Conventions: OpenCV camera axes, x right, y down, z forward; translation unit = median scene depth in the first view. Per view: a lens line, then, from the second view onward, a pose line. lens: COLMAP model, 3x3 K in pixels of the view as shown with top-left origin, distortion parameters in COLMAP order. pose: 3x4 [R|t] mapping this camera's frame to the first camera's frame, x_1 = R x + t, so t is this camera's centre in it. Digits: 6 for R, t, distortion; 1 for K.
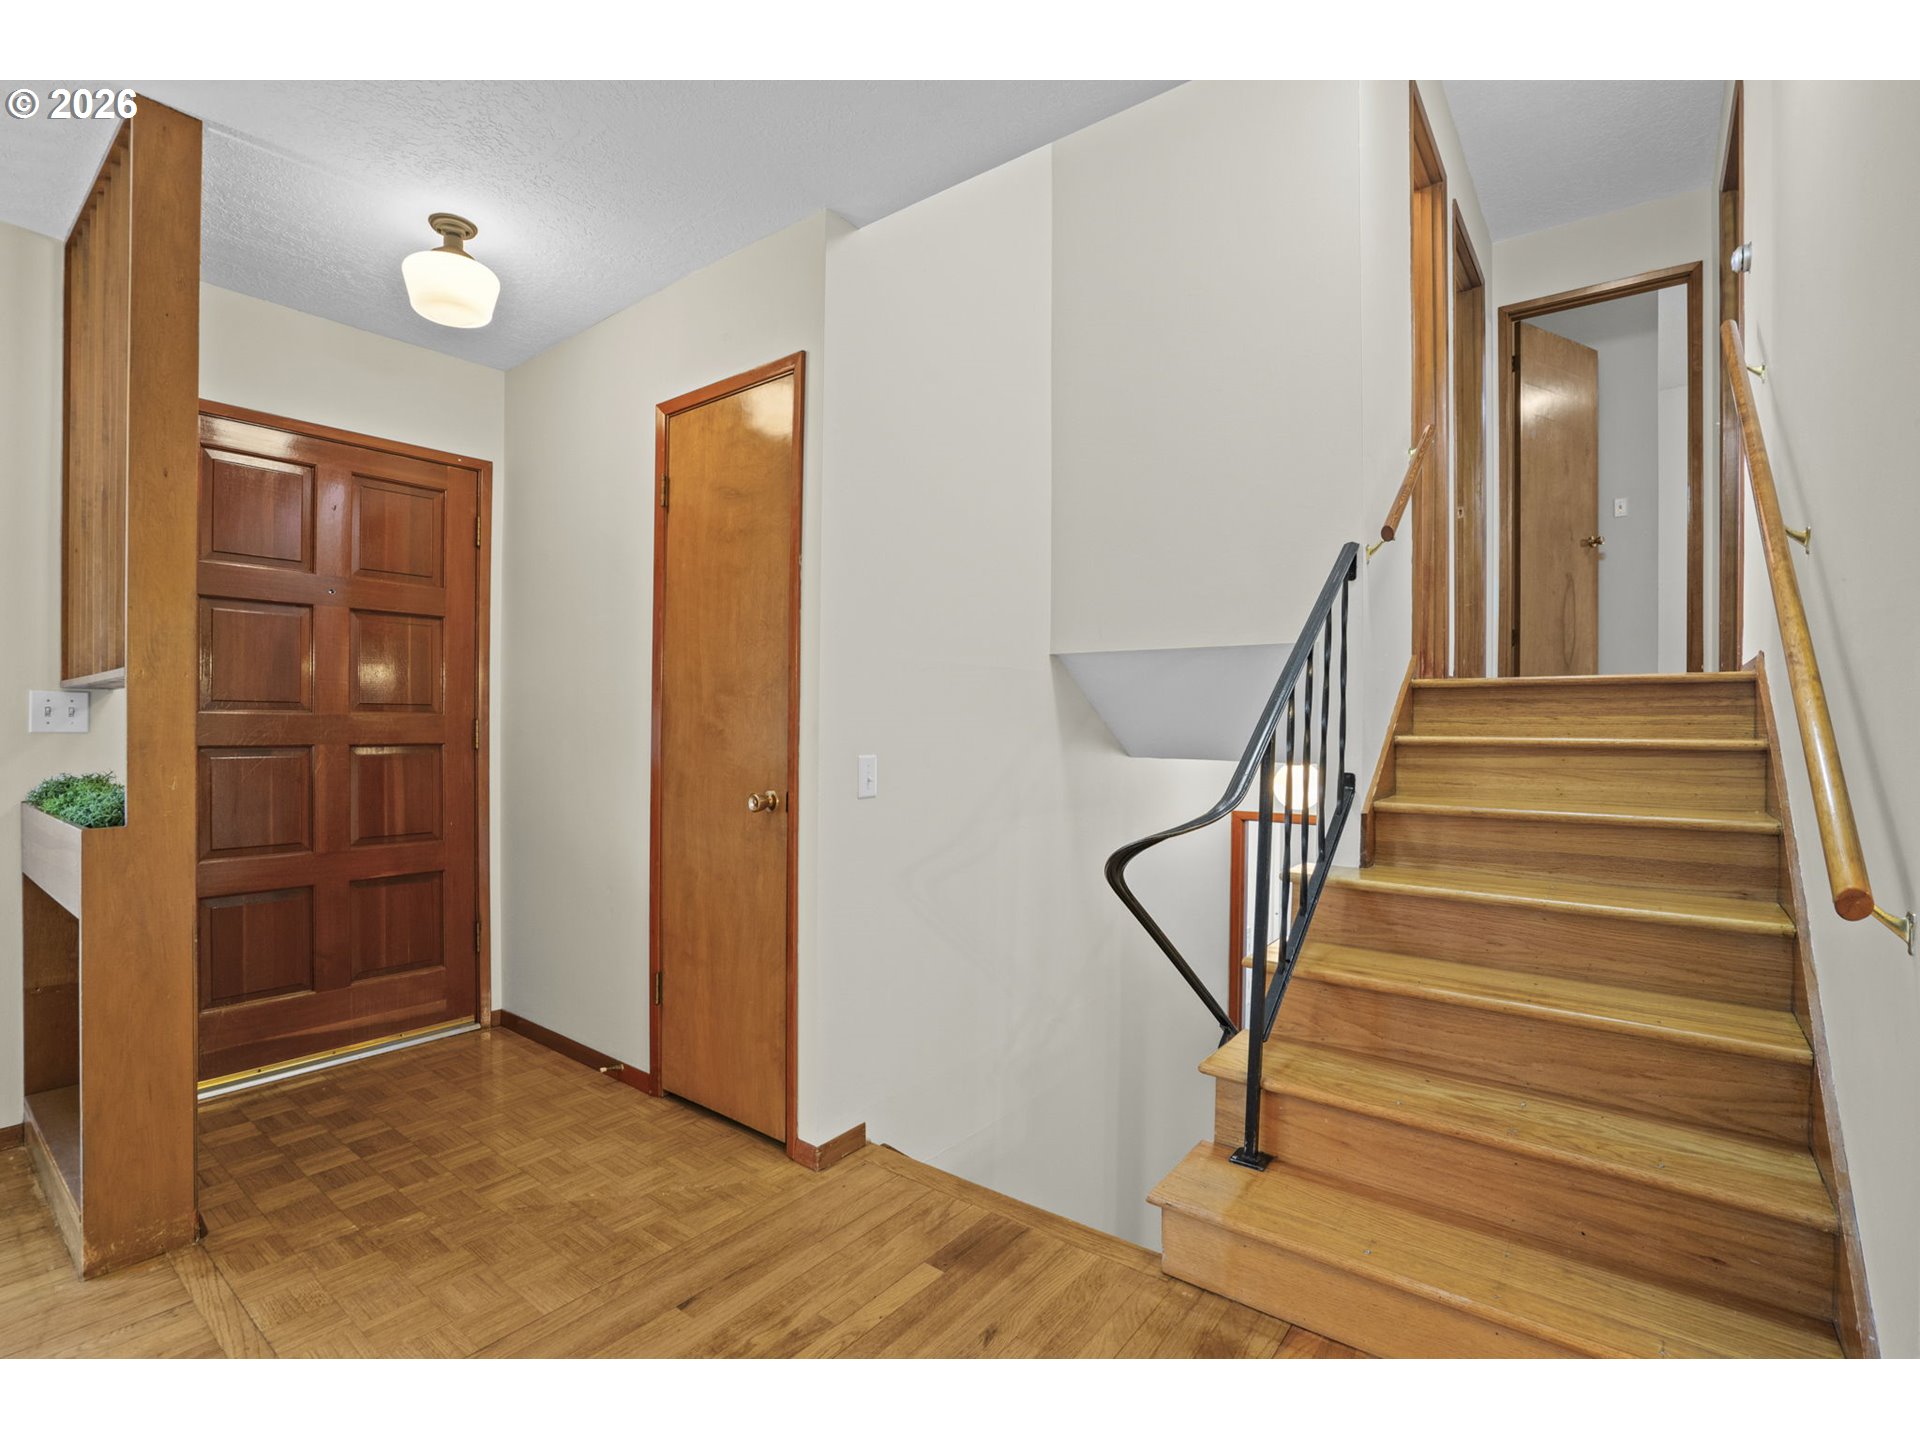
lens RADIAL K [[893.0, 0, 953.6], [0, 893.0, 727.1], [0, 0, 1]] dist [-0.032523, 0.000273]
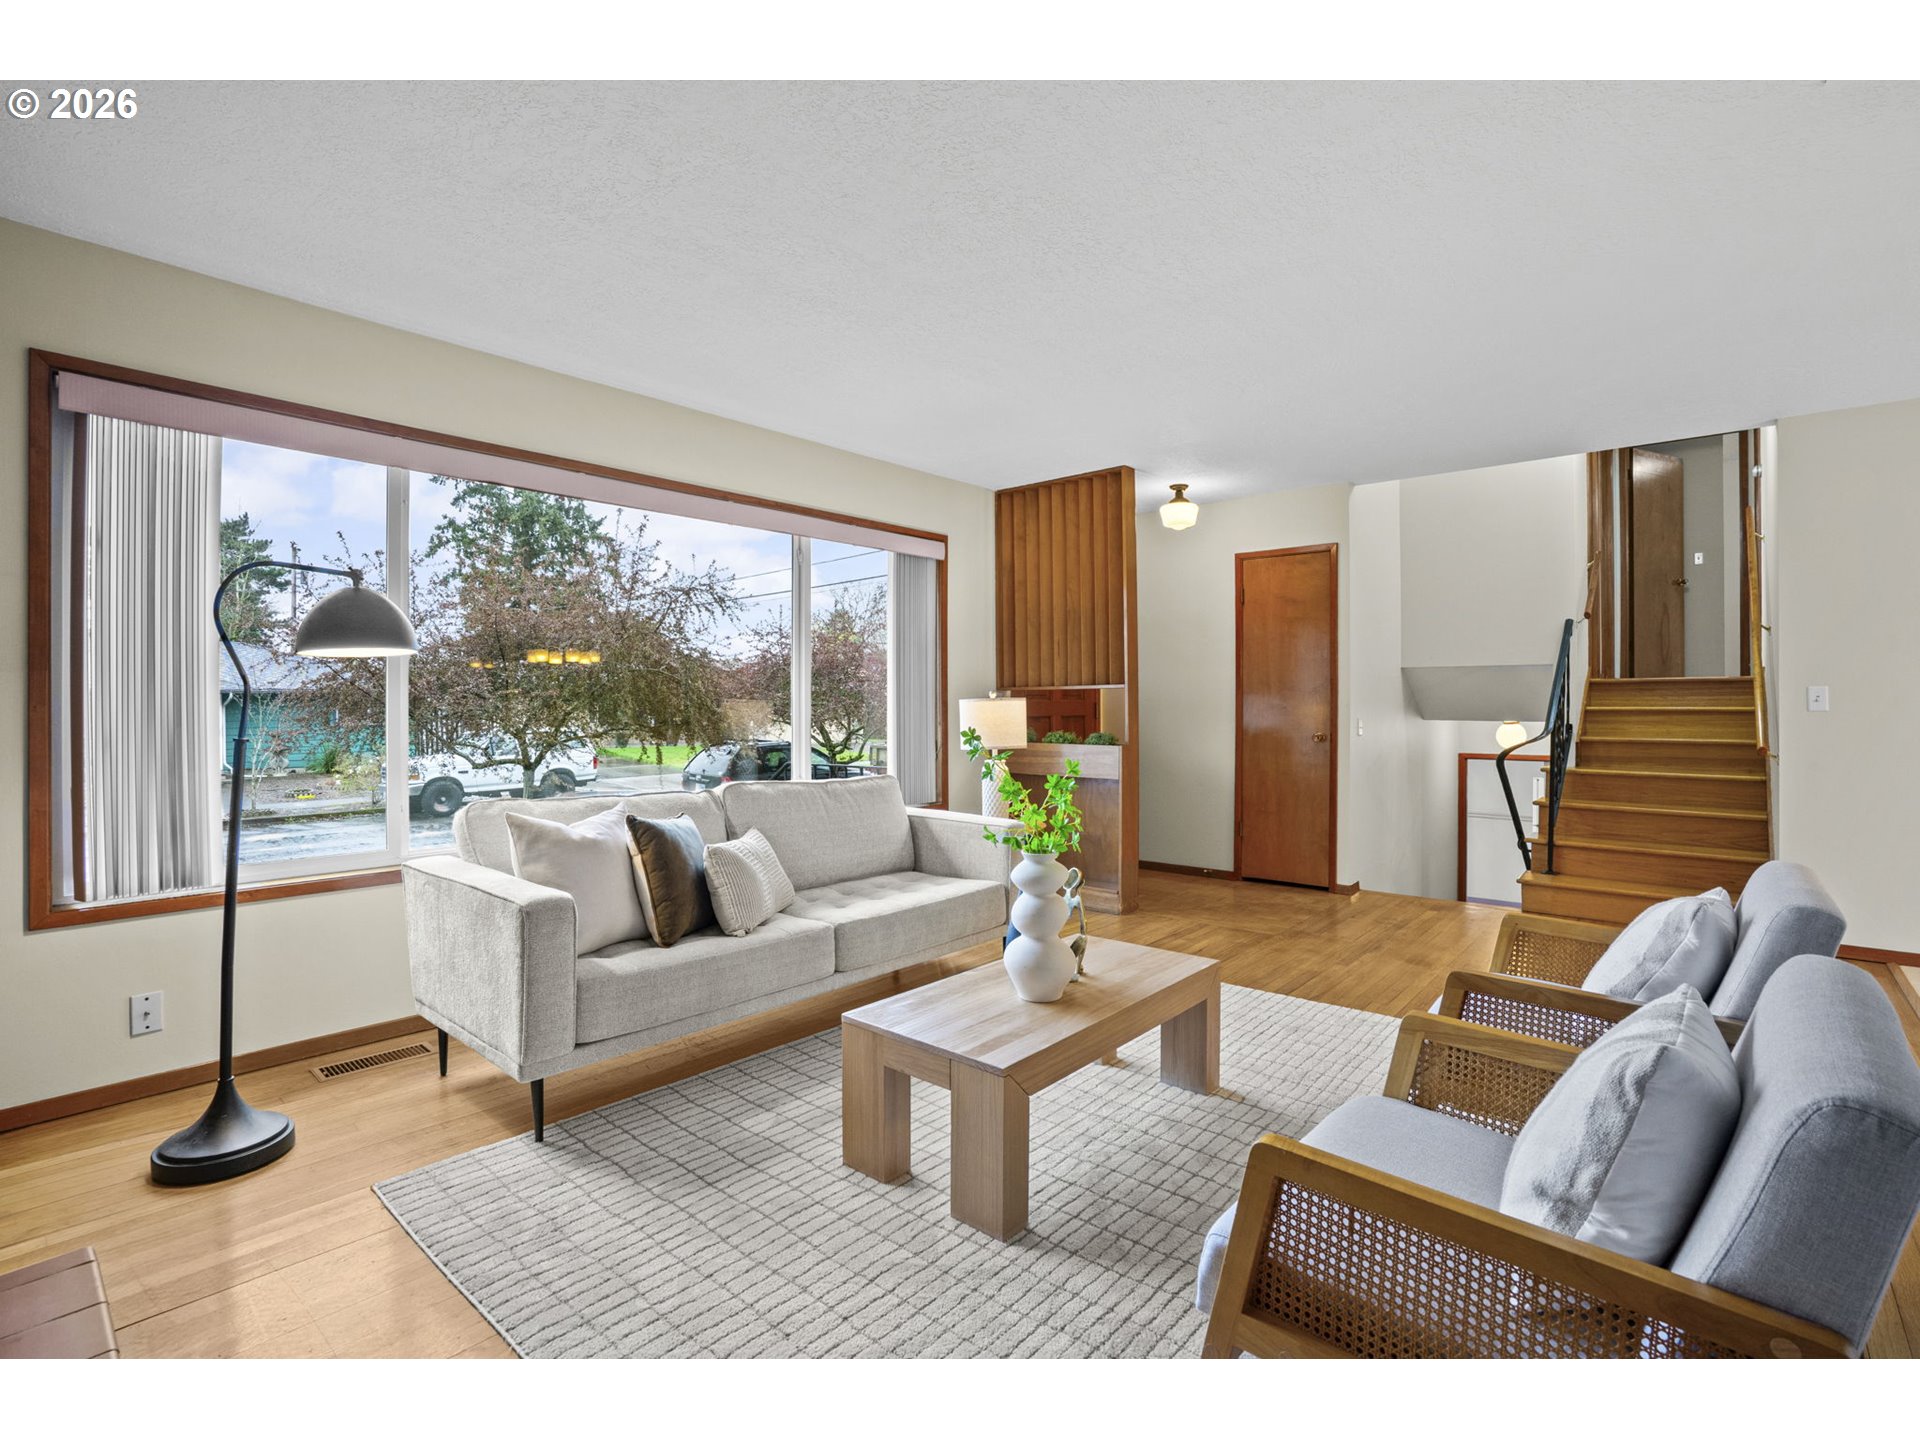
lens RADIAL K [[893.0, 0, 965.4], [0, 893.0, 710.5], [0, 0, 1]] dist [-0.032523, 0.000273]
pose [[0.998467, -0.012369, -0.053952, -0.952361], [0.012412, 0.999923, 0.000469, -0.001183], [0.053942, -0.001138, 0.998543, -1.283914]]
